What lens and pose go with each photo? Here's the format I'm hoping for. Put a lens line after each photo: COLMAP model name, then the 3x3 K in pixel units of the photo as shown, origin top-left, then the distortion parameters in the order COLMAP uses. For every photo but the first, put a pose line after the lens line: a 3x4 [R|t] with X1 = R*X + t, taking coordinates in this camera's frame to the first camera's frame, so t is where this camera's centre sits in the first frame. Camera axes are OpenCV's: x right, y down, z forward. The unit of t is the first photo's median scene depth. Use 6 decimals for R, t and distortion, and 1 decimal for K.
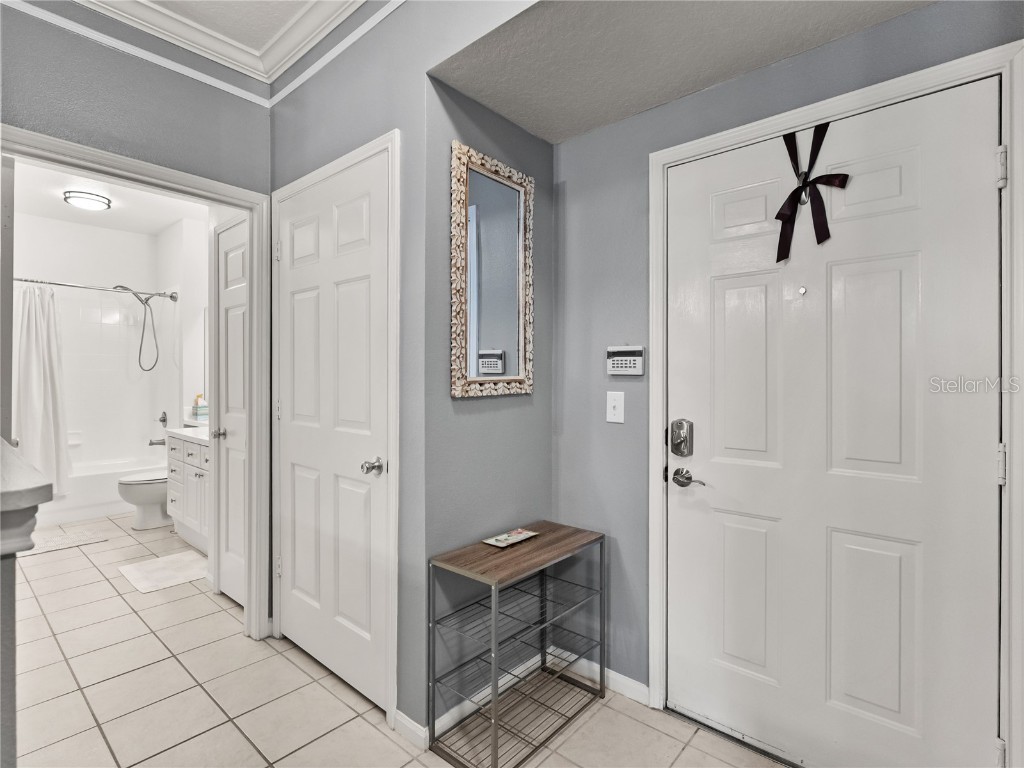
lens RADIAL K [[501.6, 0, 525.6], [0, 501.6, 377.2], [0, 0, 1]] dist [-0.001562, -0.000199]
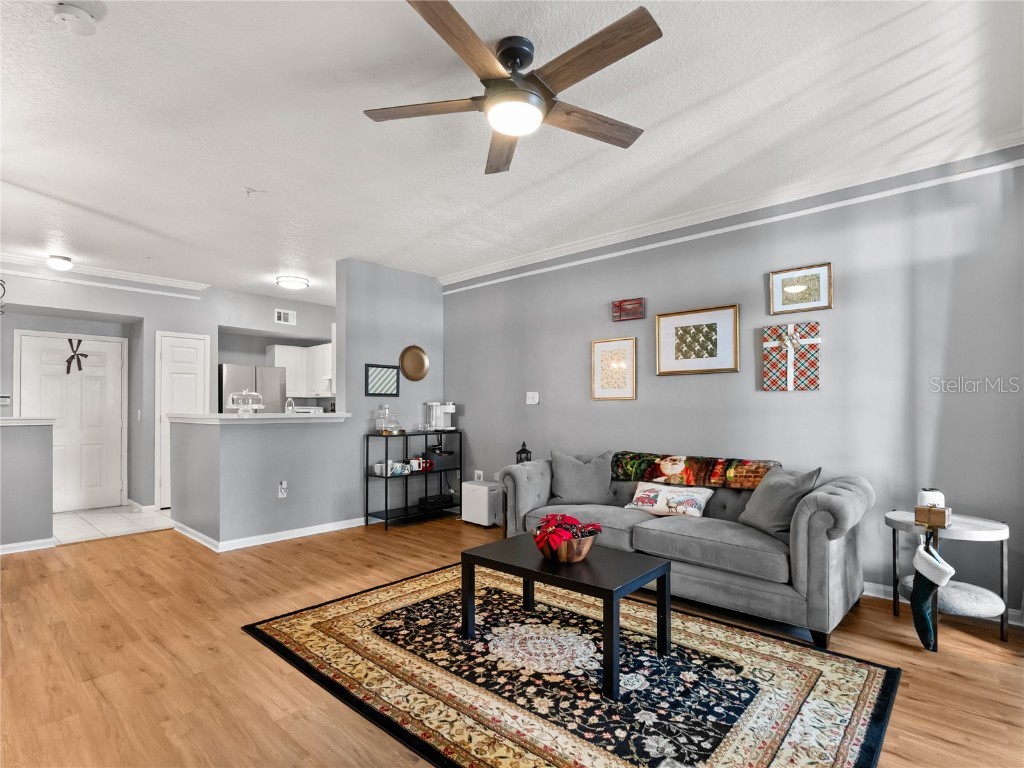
lens RADIAL K [[514.2, 0, 514.7], [0, 514.2, 399.0], [0, 0, 1]] dist [-0.005026, 0.000390]
pose [[0.032967, 0.013710, 0.999362, -2.825703], [-0.000466, 0.999906, -0.013702, 0.000143], [-0.999456, -0.000014, 0.032970, -2.157951]]
